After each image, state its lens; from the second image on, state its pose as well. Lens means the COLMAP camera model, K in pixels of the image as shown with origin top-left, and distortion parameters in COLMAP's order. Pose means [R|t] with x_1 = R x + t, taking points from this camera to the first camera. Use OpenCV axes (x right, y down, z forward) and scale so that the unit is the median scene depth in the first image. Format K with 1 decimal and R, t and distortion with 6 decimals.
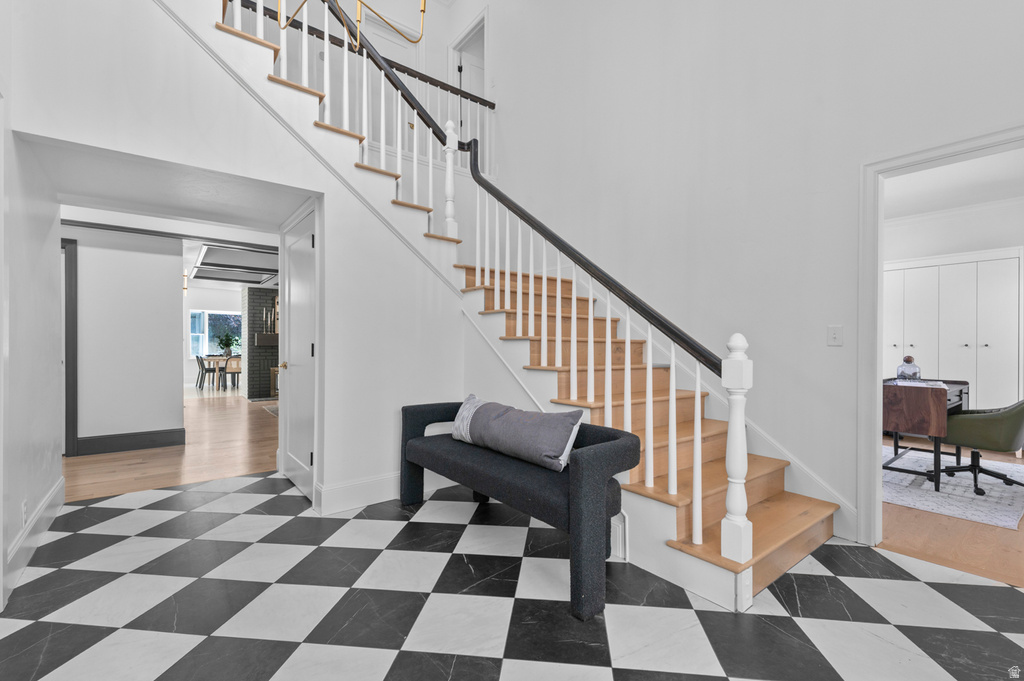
lens RADIAL K [[448.6, 0, 510.4], [0, 448.6, 343.7], [0, 0, 1]] dist [-0.000615, -0.000077]
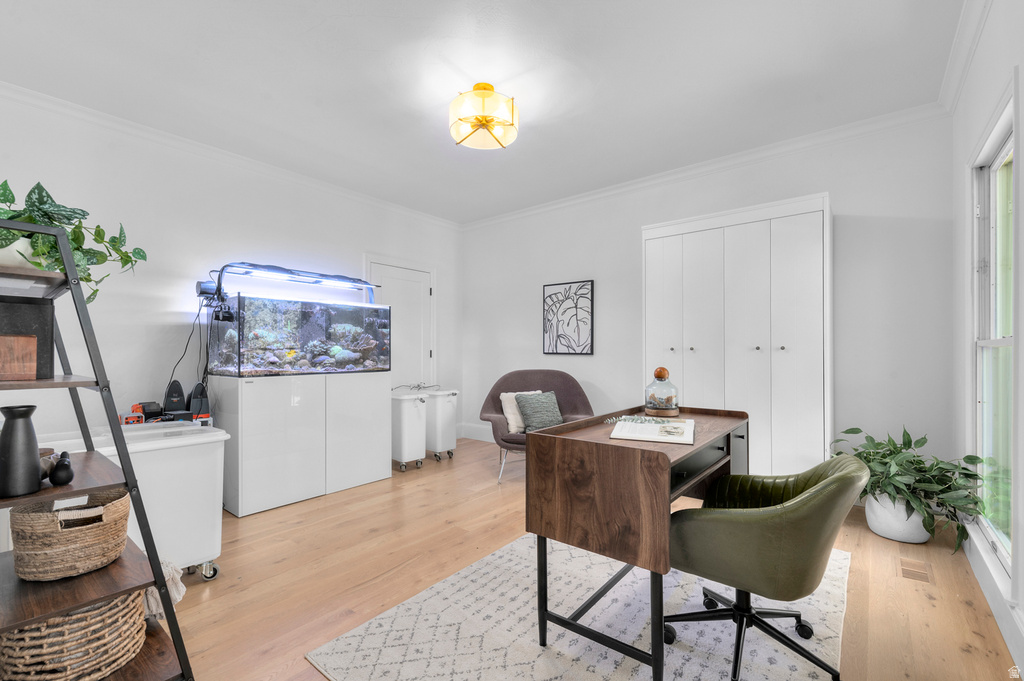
lens RADIAL K [[448.6, 0, 512.3], [0, 448.6, 345.1], [0, 0, 1]] dist [-0.000615, -0.000077]
pose [[0.973808, -0.000142, 0.227372, 0.651497], [0.002010, 0.999966, -0.007984, 0.004355], [-0.227363, 0.008231, 0.973775, 0.558456]]
